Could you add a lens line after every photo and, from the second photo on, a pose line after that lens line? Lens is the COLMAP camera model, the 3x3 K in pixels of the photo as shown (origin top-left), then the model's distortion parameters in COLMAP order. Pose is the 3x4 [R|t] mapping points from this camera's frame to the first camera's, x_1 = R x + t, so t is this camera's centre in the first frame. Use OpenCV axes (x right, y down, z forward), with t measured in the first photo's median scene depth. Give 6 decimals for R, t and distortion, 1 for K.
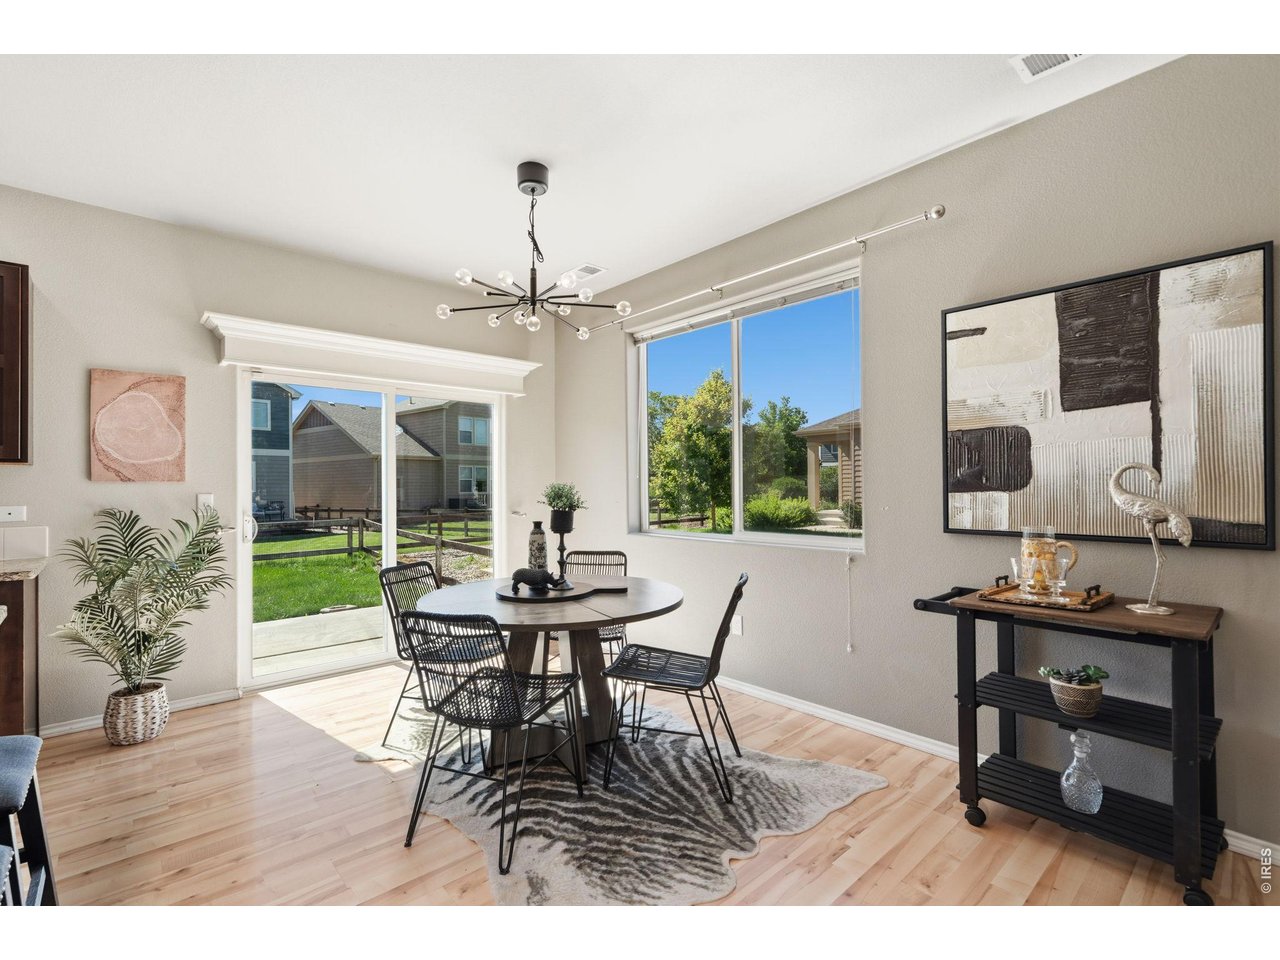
lens RADIAL K [[592.0, 0, 640.0], [0, 592.0, 480.0], [0, 0, 1]] dist [-0.001789, 0.000299]
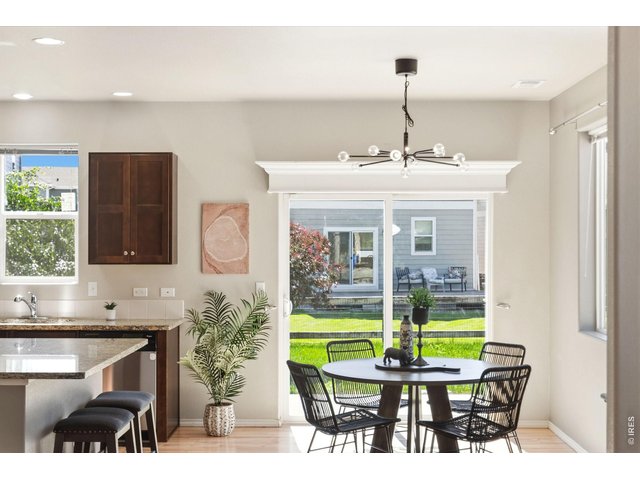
lens RADIAL K [[956.9, 0, 320.0], [0, 956.9, 240.0], [0, 0, 1]] dist [0.012939, -0.037929]
pose [[0.740422, 0.006406, -0.672112, 1.056481], [-0.000400, 0.999959, 0.009090, -0.112366], [0.672142, -0.006461, 0.740394, -0.713356]]
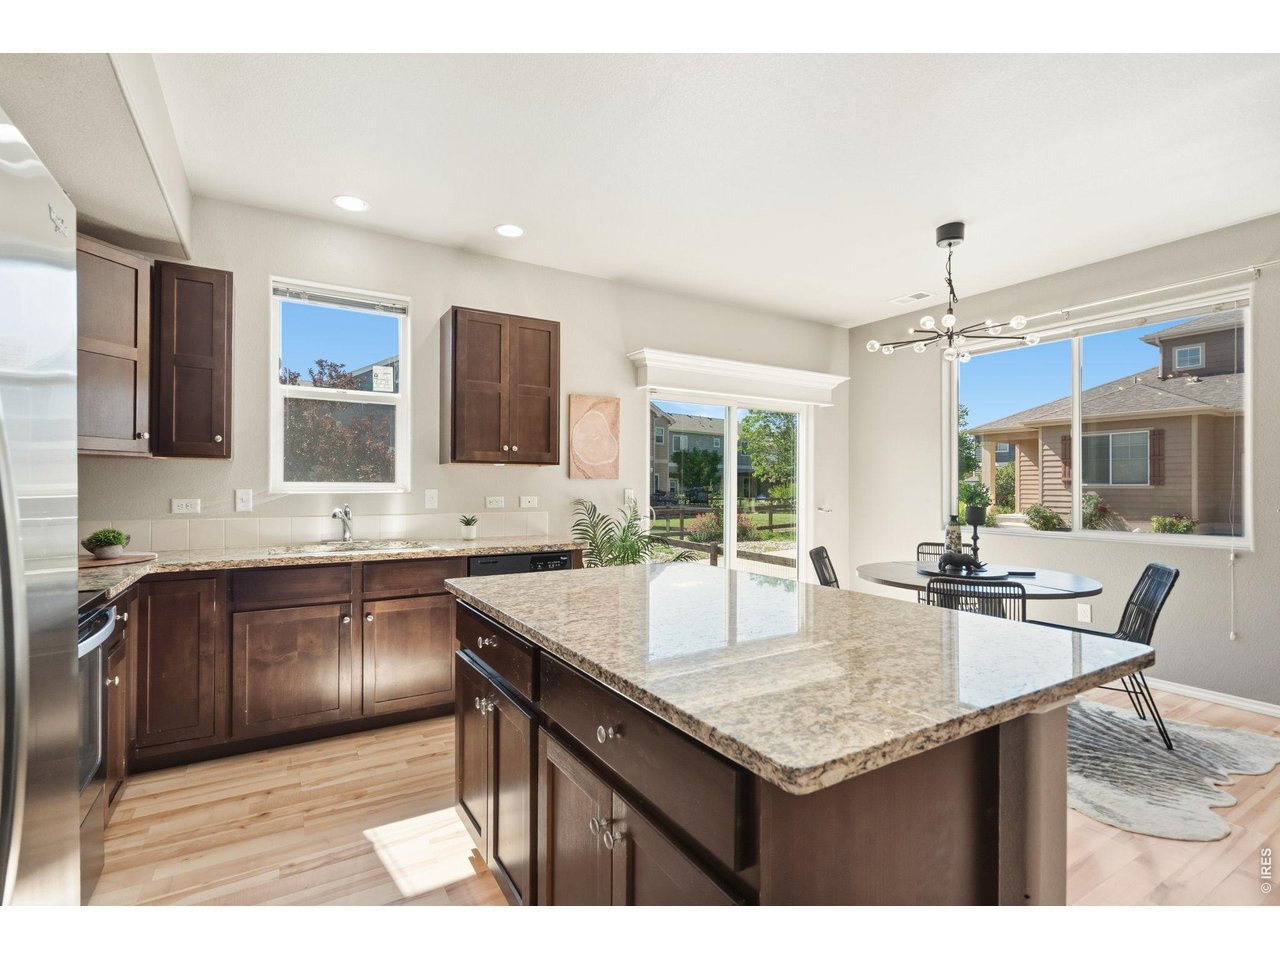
lens RADIAL K [[606.5, 0, 639.8], [0, 606.5, 480.7], [0, 0, 1]] dist [0.002005, 0.000583]
pose [[0.983251, 0.010875, -0.181931, -0.518729], [-0.009994, 0.999933, 0.005759, -0.002621], [0.181982, -0.003844, 0.983294, -0.315607]]
